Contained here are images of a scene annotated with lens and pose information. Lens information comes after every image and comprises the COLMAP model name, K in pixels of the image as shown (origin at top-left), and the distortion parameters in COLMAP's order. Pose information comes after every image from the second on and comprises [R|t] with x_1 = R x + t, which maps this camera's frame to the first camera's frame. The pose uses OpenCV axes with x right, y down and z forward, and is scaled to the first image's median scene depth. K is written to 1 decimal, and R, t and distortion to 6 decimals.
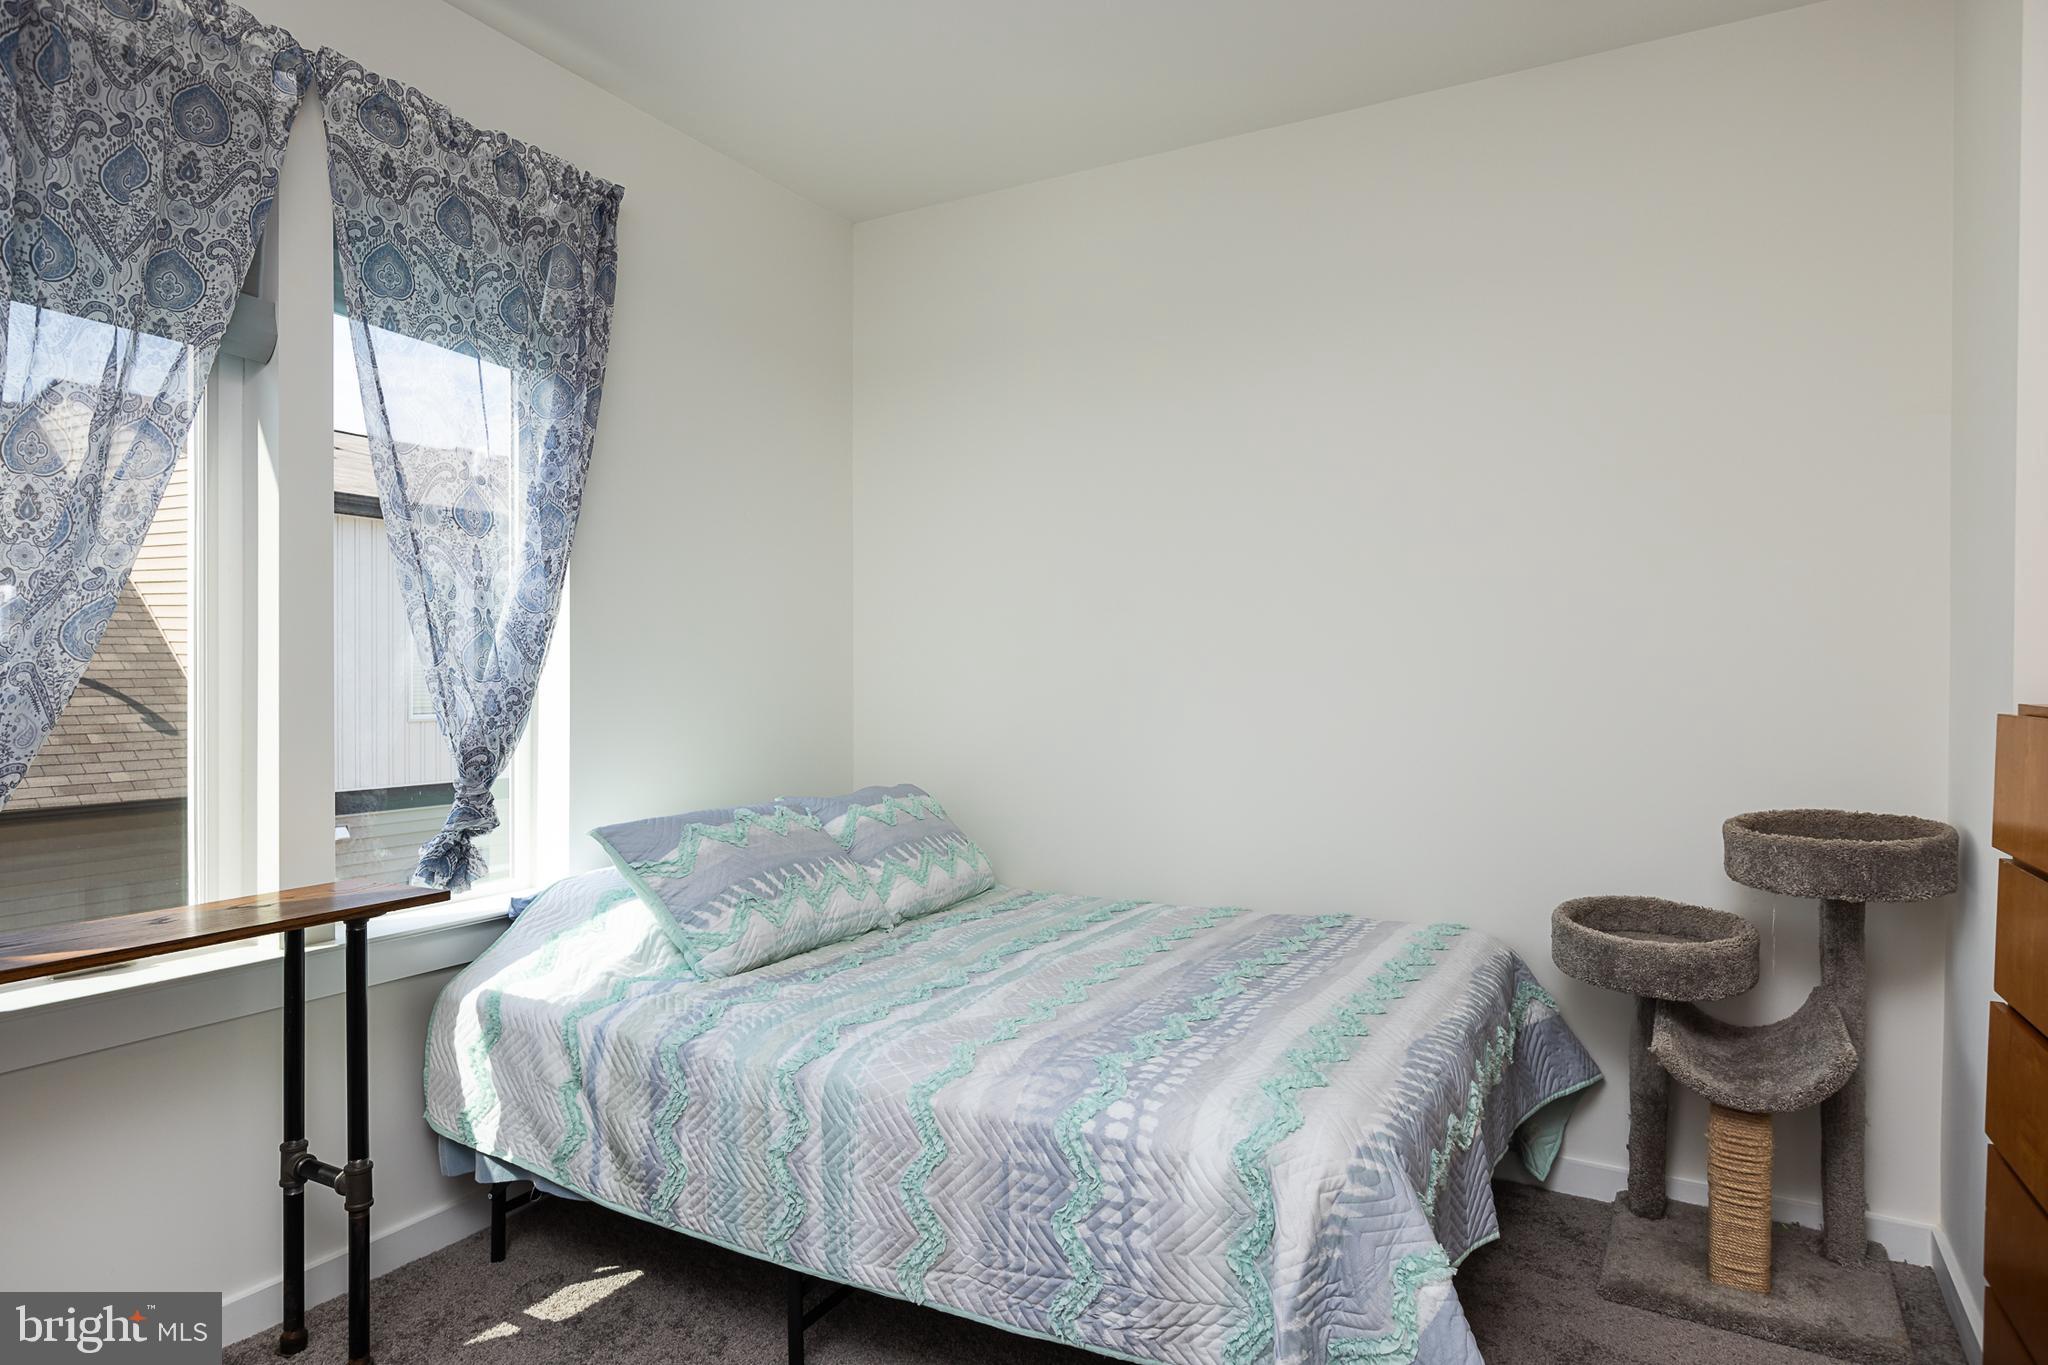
lens RADIAL K [[1174.4, 0, 1022.7], [0, 1174.4, 668.1], [0, 0, 1]] dist [0.001544, 0.000560]
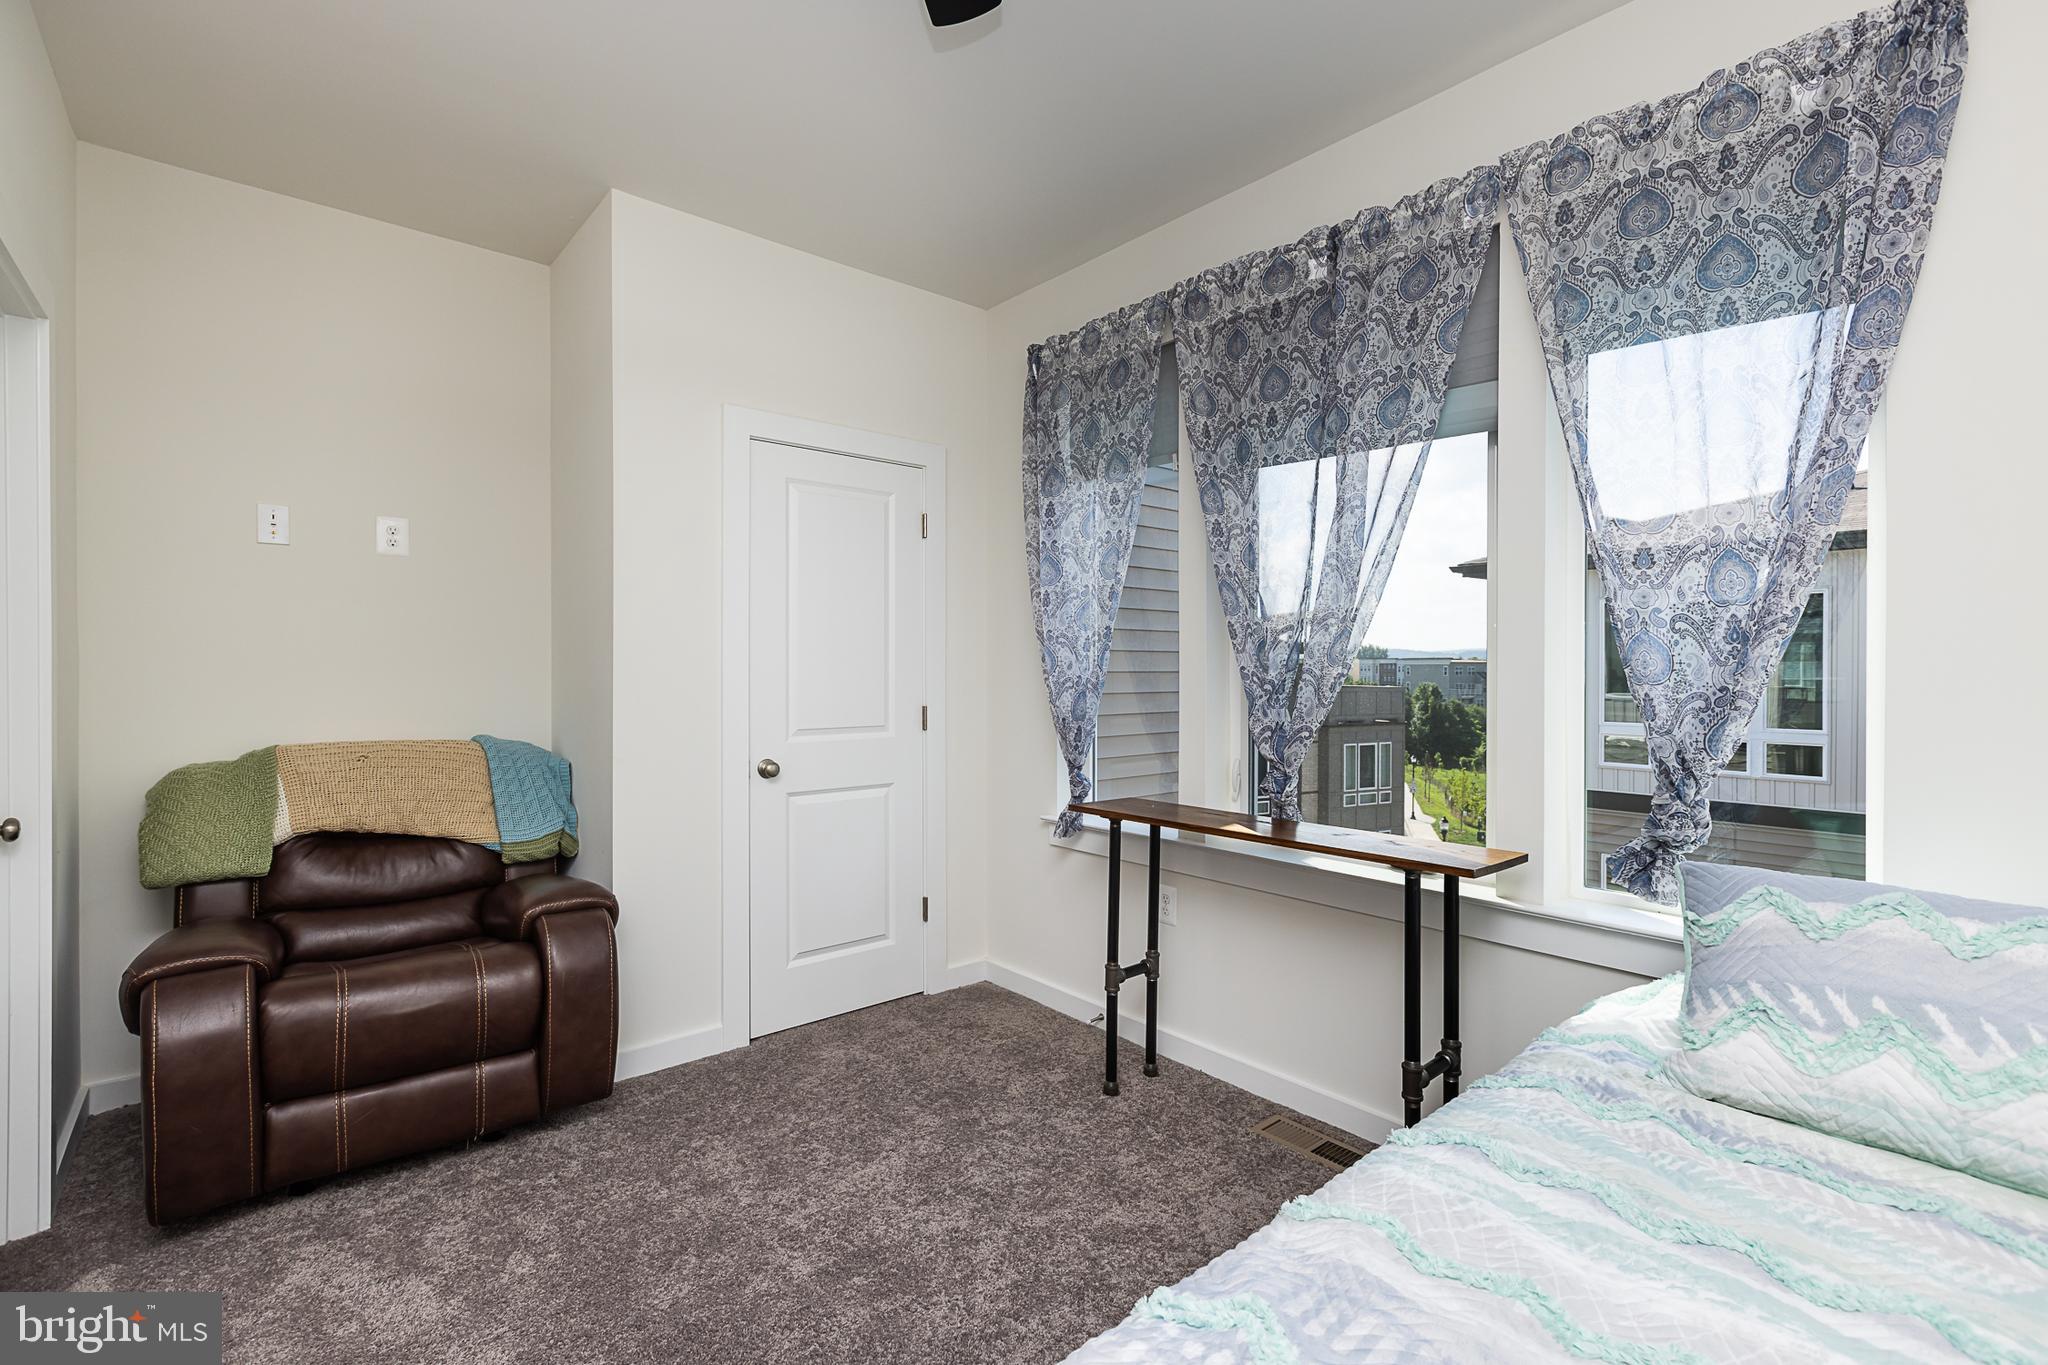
lens RADIAL K [[913.7, 0, 1018.7], [0, 913.7, 674.5], [0, 0, 1]] dist [0.001999, 0.000655]
pose [[-0.355650, 0.000195, -0.934619, 0.482758], [-0.005917, 0.999979, 0.002460, 0.005126], [0.934600, 0.006405, -0.355642, 0.915714]]
